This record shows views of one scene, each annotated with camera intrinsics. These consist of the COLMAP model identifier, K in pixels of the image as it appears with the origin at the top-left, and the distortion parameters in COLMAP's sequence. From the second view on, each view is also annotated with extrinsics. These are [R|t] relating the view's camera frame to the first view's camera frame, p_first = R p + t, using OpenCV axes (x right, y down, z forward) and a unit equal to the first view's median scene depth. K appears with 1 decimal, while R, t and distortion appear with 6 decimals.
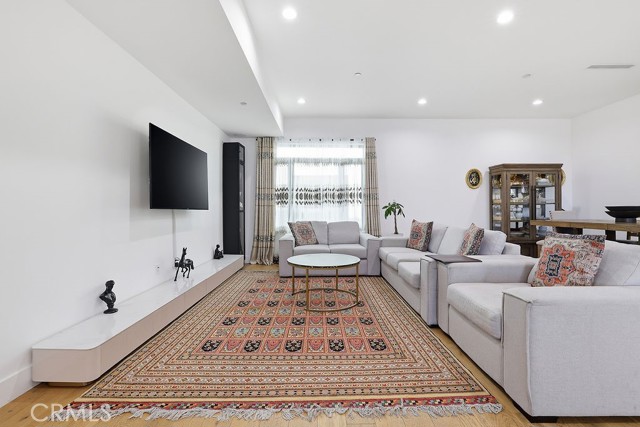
lens RADIAL K [[286.9, 0, 319.8], [0, 286.9, 211.3], [0, 0, 1]] dist [-0.033243, -0.000092]
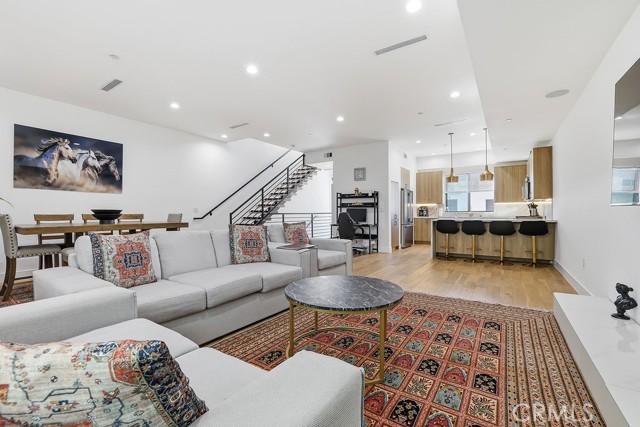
lens RADIAL K [[286.9, 0, 319.1], [0, 286.9, 213.2], [0, 0, 1]] dist [-0.033243, -0.000092]
pose [[-0.828157, 0.006939, 0.560454, -0.383687], [0.006383, 0.999975, -0.002949, 0.009698], [-0.560460, 0.001135, -0.828181, 2.024012]]
